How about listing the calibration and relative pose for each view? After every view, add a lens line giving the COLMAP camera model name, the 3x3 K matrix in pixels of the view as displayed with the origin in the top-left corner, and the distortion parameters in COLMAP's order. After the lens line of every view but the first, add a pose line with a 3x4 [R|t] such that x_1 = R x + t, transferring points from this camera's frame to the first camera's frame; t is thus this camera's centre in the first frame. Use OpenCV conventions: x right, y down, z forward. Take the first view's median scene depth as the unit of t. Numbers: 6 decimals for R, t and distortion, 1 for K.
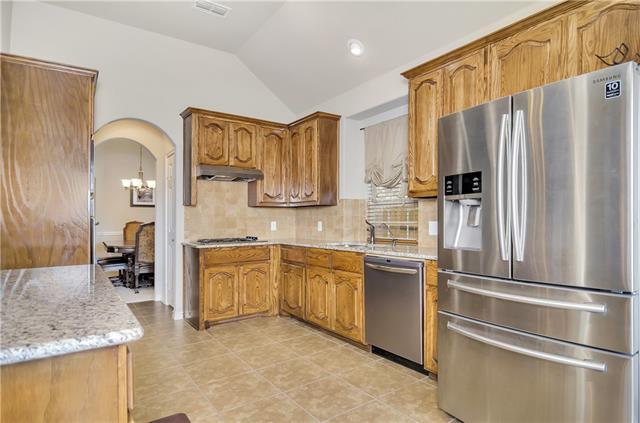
lens RADIAL K [[343.9, 0, 320.5], [0, 343.9, 218.1], [0, 0, 1]] dist [-0.018322, -0.000055]
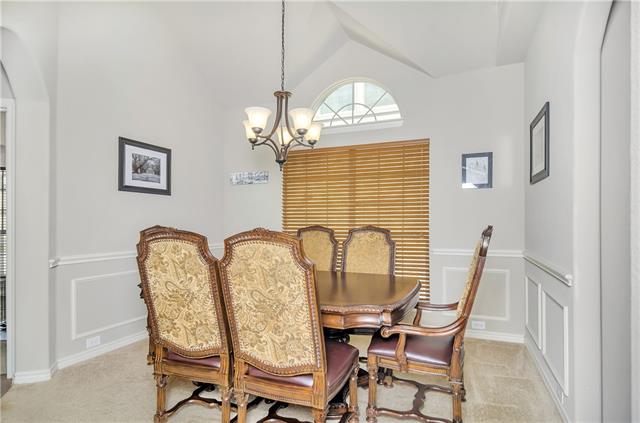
lens RADIAL K [[343.9, 0, 320.3], [0, 343.9, 214.2], [0, 0, 1]] dist [-0.018322, -0.000055]
pose [[0.845453, 0.016623, 0.533790, -0.600496], [-0.007743, 0.999792, -0.018870, 0.001145], [-0.533993, 0.011821, 0.845406, 0.555546]]
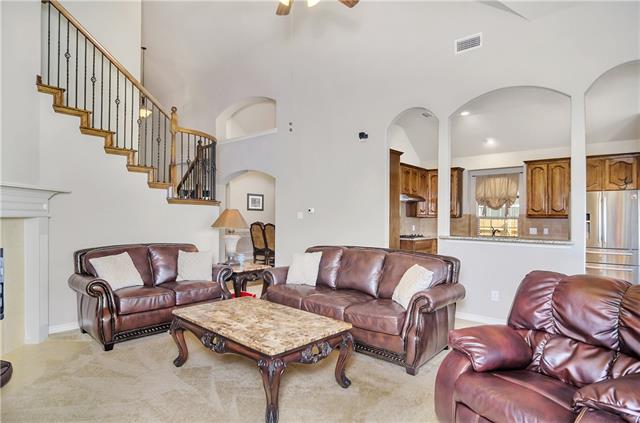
lens RADIAL K [[343.9, 0, 321.7], [0, 343.9, 211.3], [0, 0, 1]] dist [-0.018322, -0.000055]
pose [[0.973189, 0.008348, 0.229853, -0.612145], [-0.008868, 0.999960, 0.001231, -0.035524], [-0.229834, -0.003237, 0.973224, -0.338603]]
